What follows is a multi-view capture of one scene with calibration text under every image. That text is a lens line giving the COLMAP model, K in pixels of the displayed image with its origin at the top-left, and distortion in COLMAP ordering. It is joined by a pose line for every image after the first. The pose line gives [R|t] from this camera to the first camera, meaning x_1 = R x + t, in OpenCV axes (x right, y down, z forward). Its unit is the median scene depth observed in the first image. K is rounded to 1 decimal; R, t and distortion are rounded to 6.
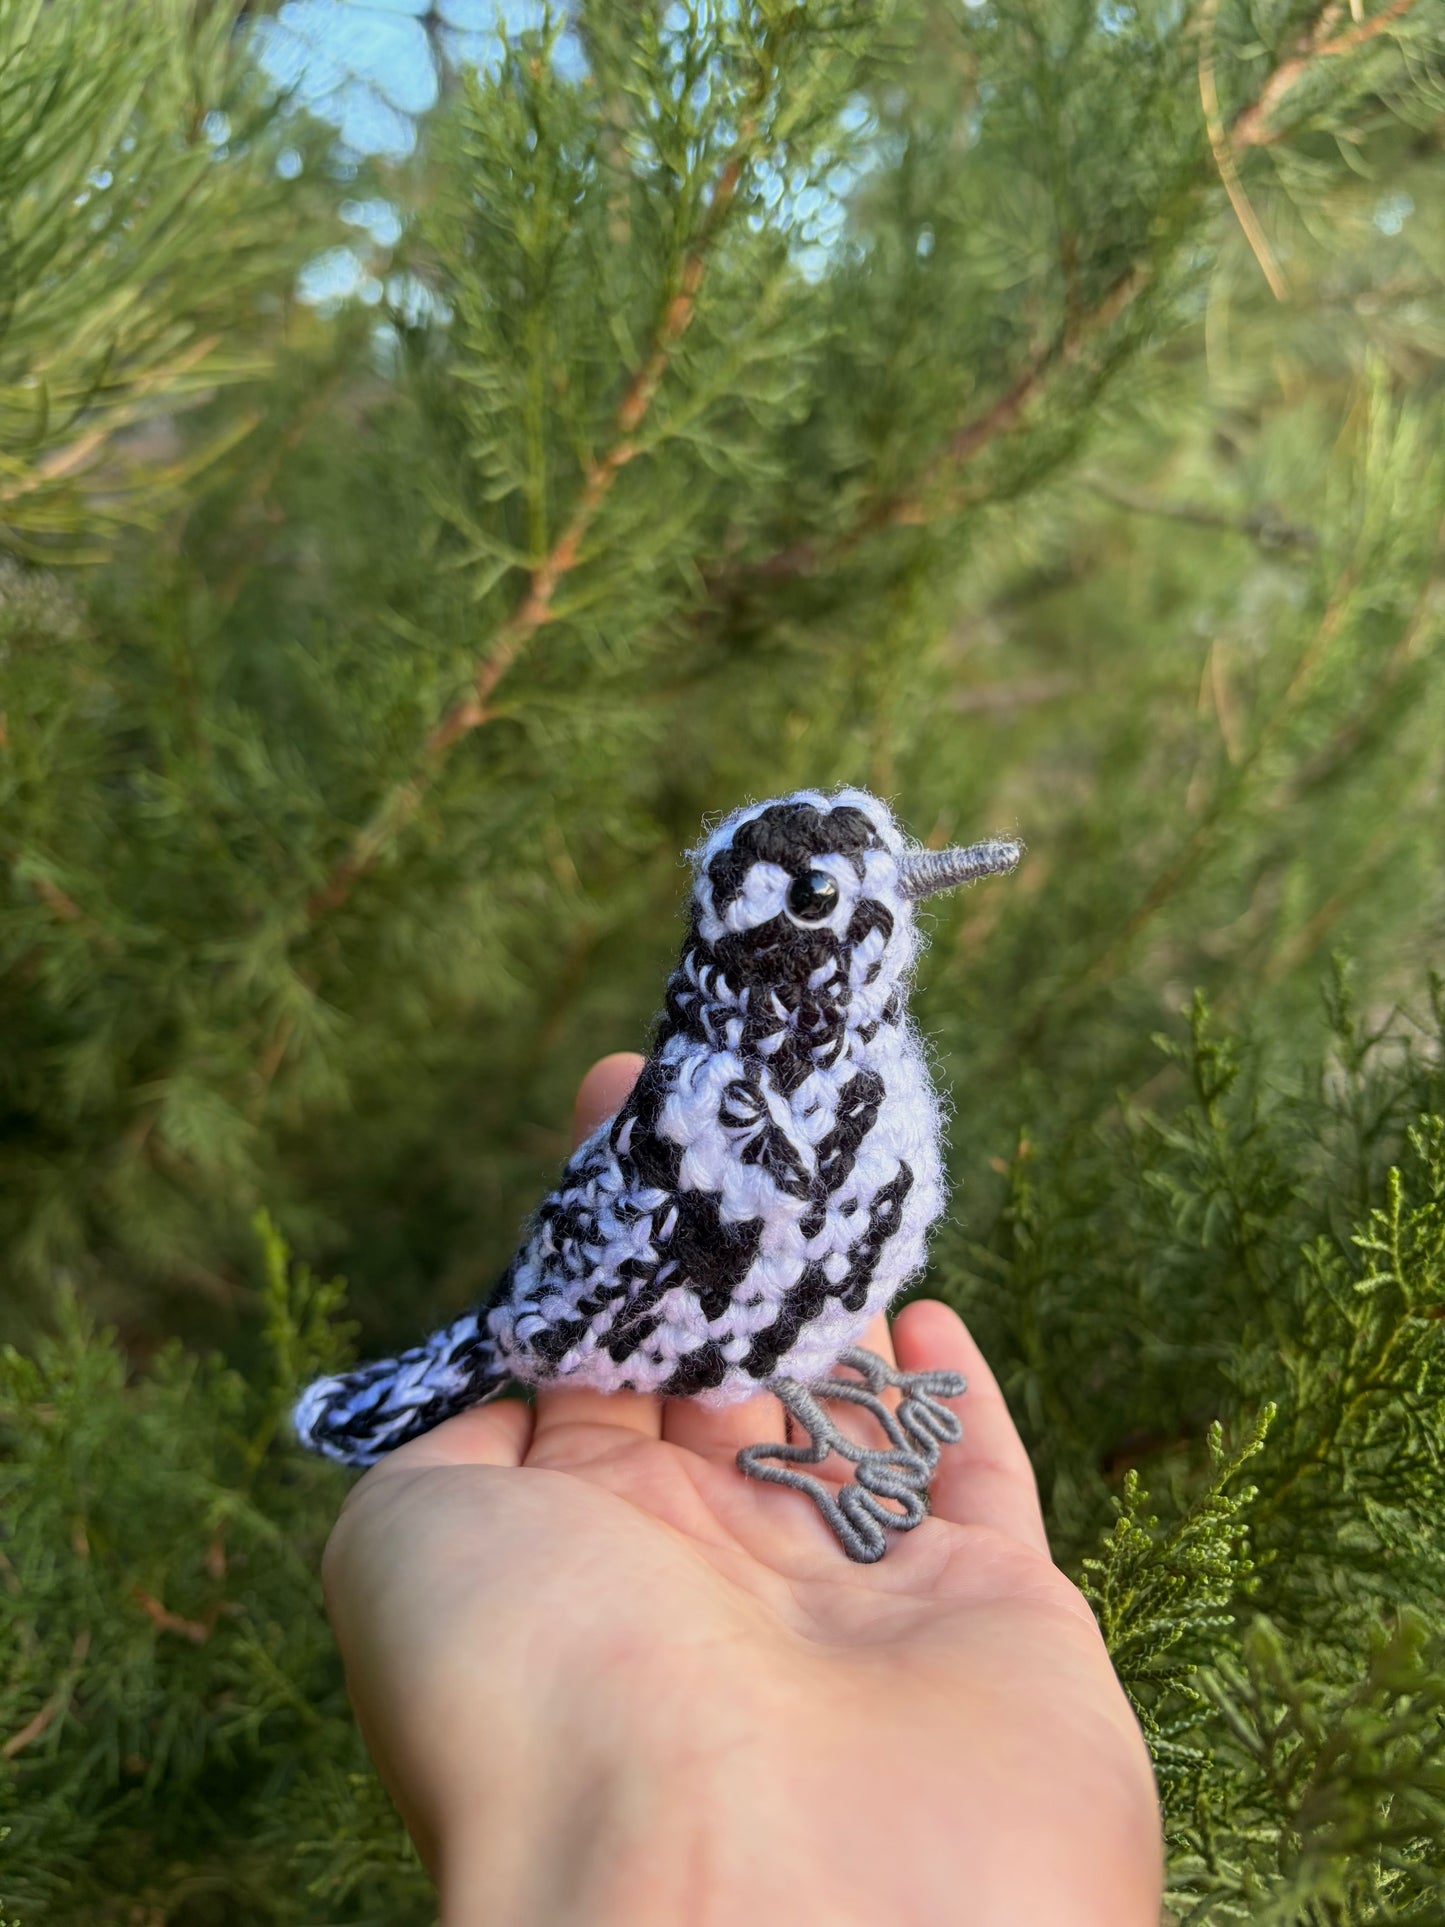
lens RADIAL K [[1530.2, 0, 717.4], [0, 1530.2, 957.3], [0, 0, 1]] dist [0.005435, -0.010020]
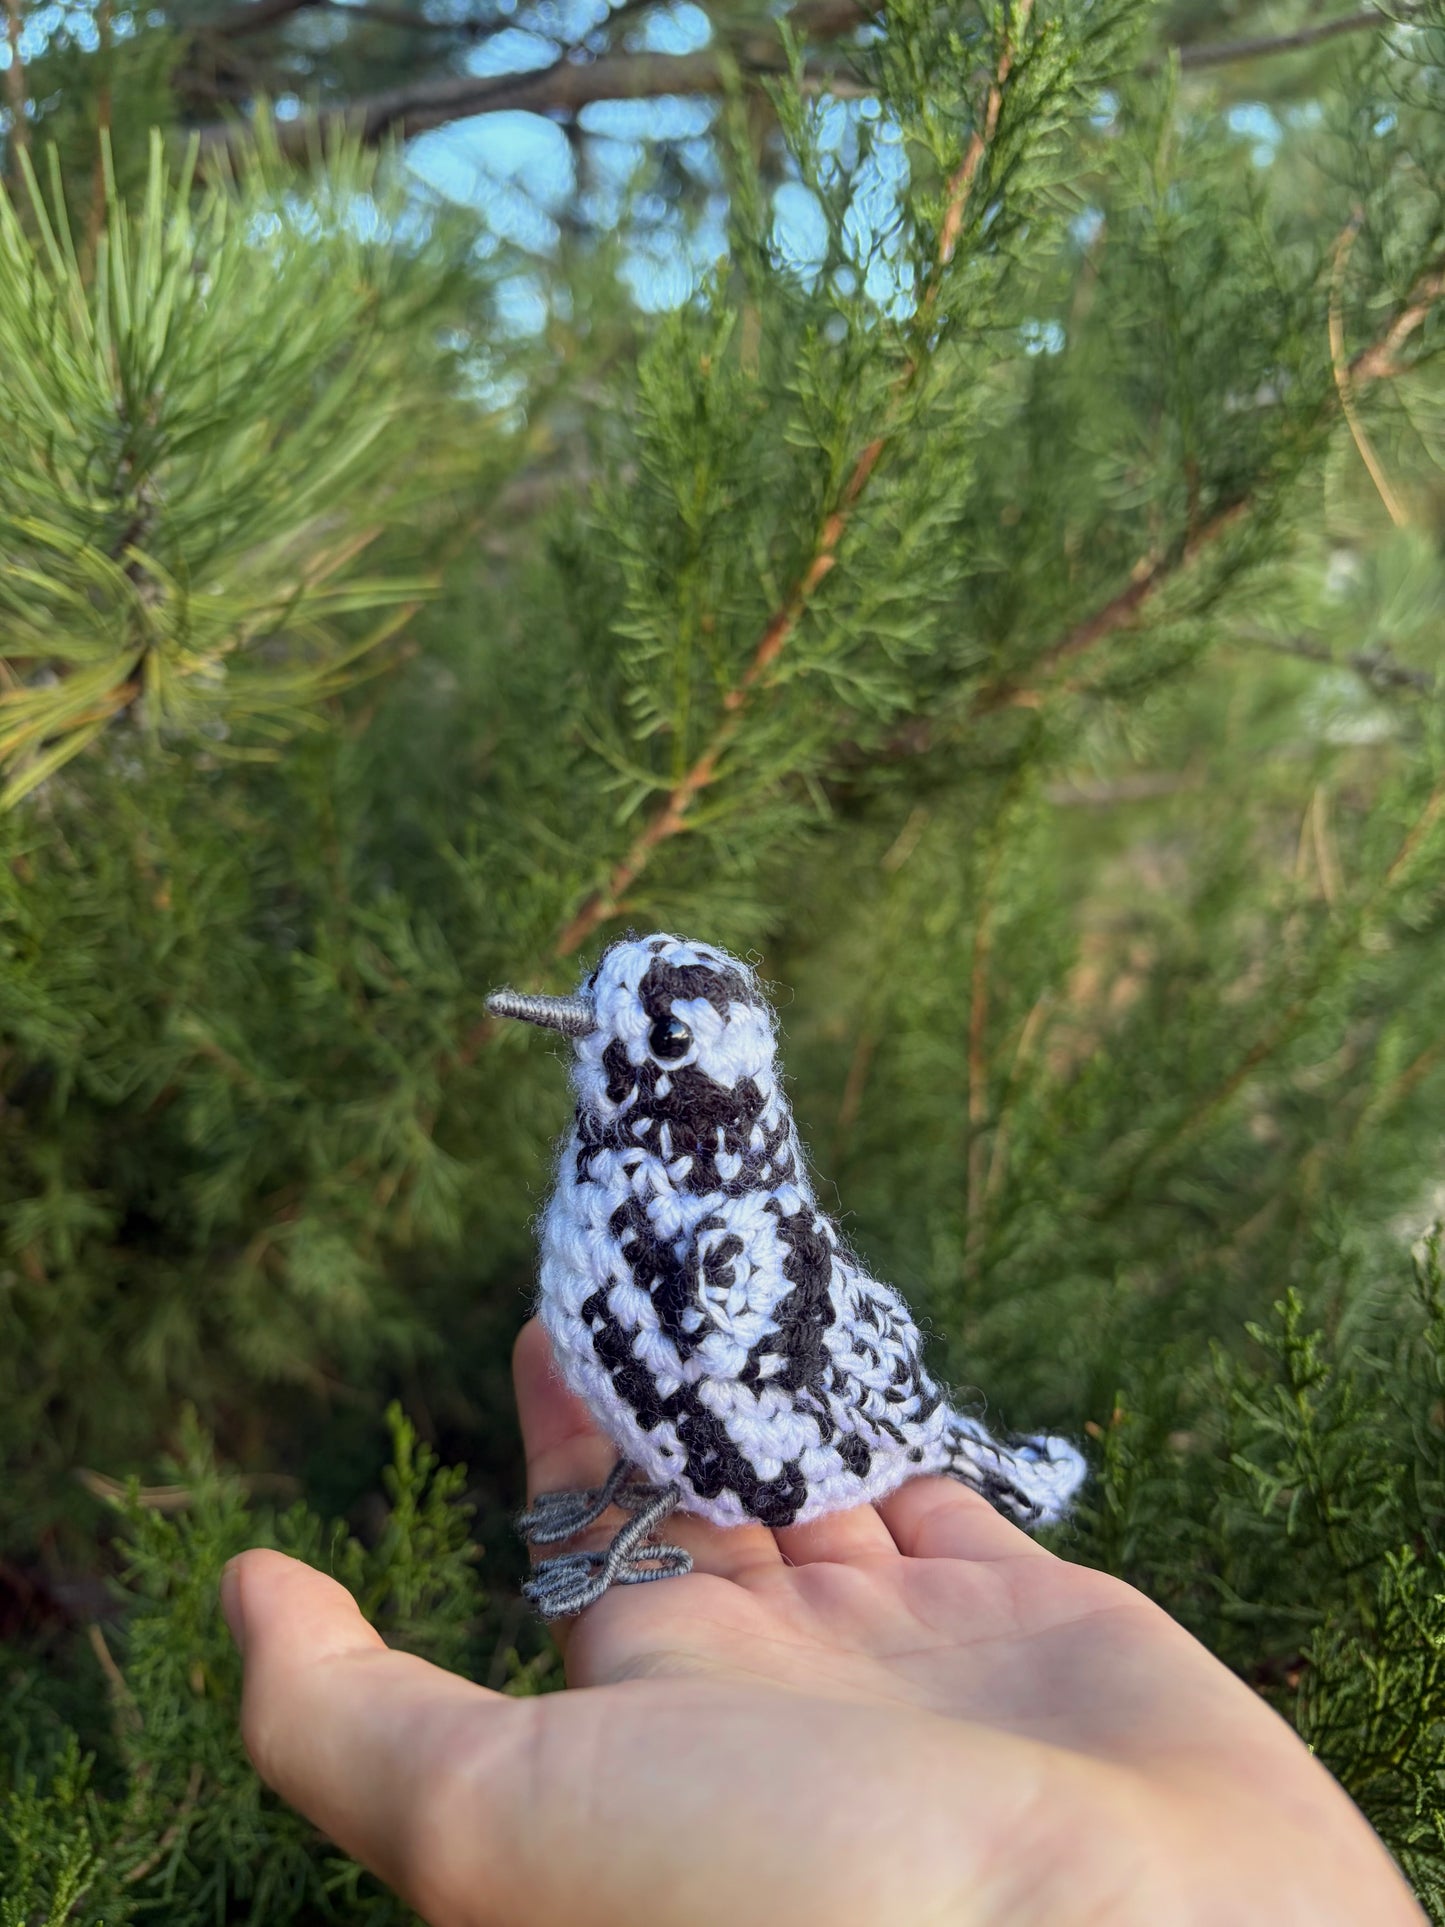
lens RADIAL K [[1530.2, 0, 717.4], [0, 1530.2, 957.3], [0, 0, 1]] dist [0.005435, -0.010020]
pose [[0.997324, 0.048432, -0.054765, -0.023635], [-0.050155, 0.998274, -0.030540, -0.101409], [0.053191, 0.033205, 0.998032, -0.053588]]
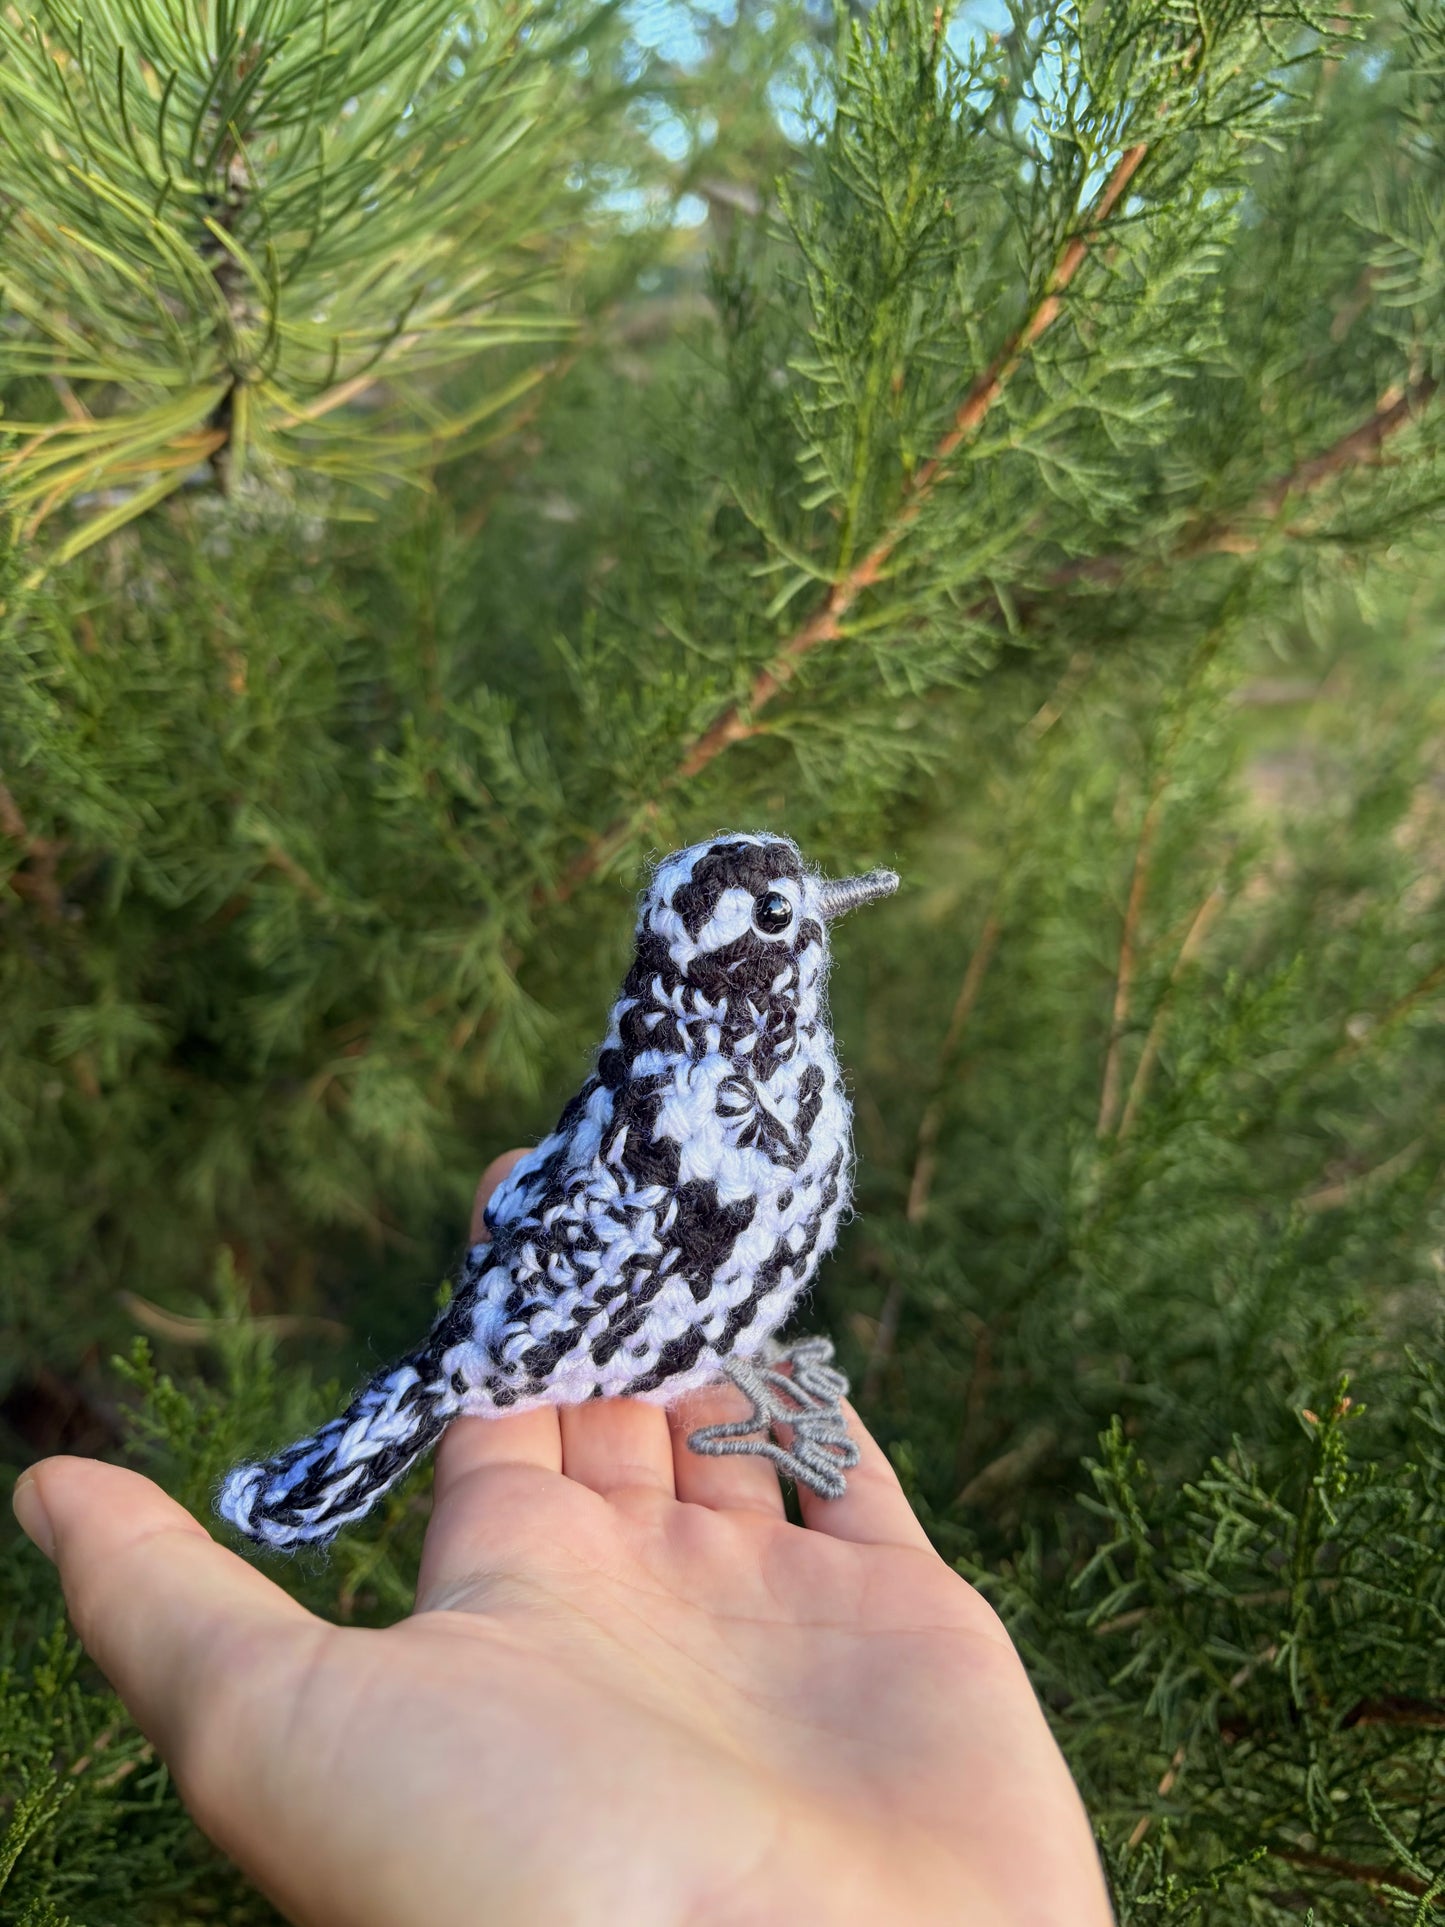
lens RADIAL K [[1530.2, 0, 717.4], [0, 1530.2, 957.3], [0, 0, 1]] dist [0.005435, -0.010020]
pose [[0.985036, 0.140664, -0.099591, -0.064956], [-0.136134, 0.989380, 0.050942, -0.071366], [0.105699, -0.036622, 0.993724, 0.094872]]
